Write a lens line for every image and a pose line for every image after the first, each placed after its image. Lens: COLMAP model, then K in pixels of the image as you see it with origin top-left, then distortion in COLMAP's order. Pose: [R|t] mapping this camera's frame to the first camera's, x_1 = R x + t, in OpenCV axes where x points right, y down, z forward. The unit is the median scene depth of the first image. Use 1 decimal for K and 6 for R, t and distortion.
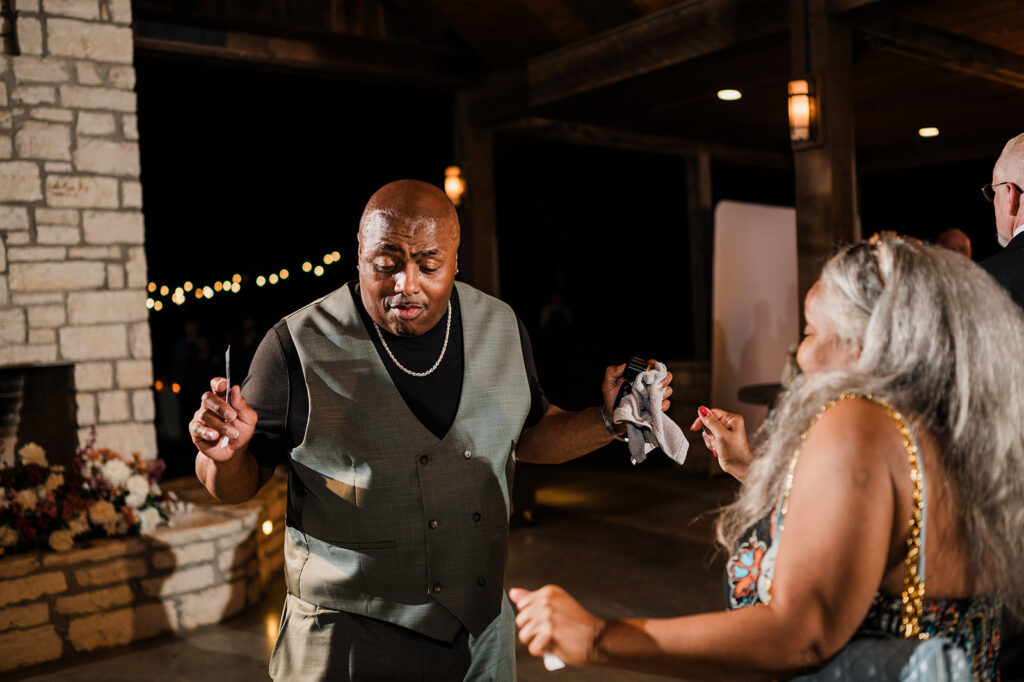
lens RADIAL K [[963.6, 0, 512.0], [0, 963.6, 341.0], [0, 0, 1]] dist [0.001051, 0.002230]
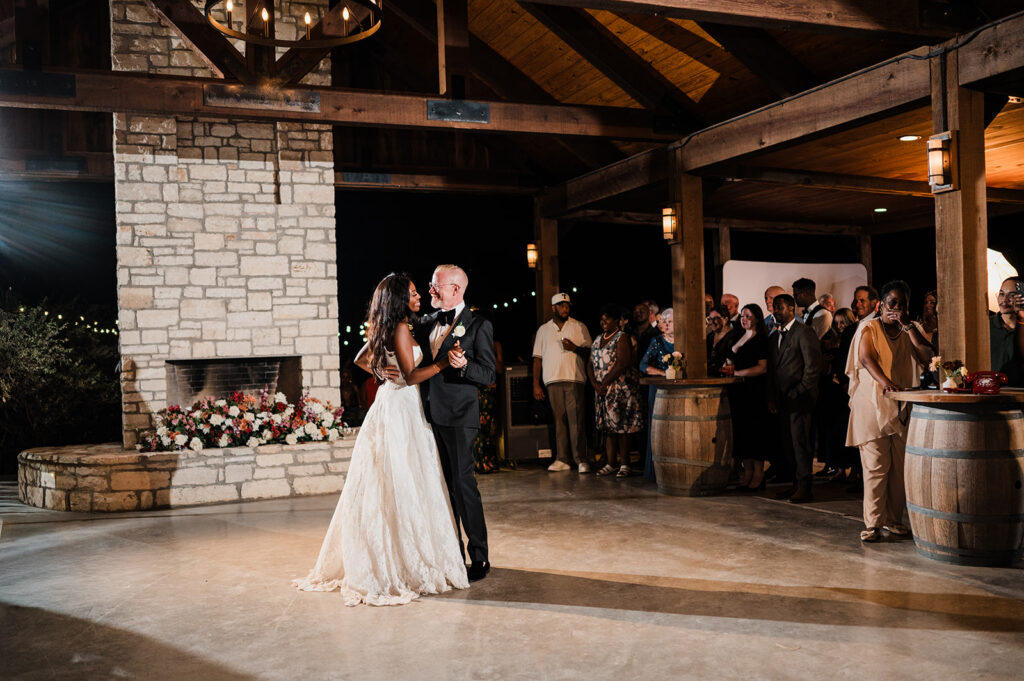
lens RADIAL K [[963.6, 0, 512.0], [0, 963.6, 340.5], [0, 0, 1]] dist [0.001051, 0.002230]
pose [[0.967097, 0.014313, -0.254006, 0.472814], [-0.022283, 0.999345, -0.028526, 0.039311], [0.253431, 0.033248, 0.966782, -0.818444]]
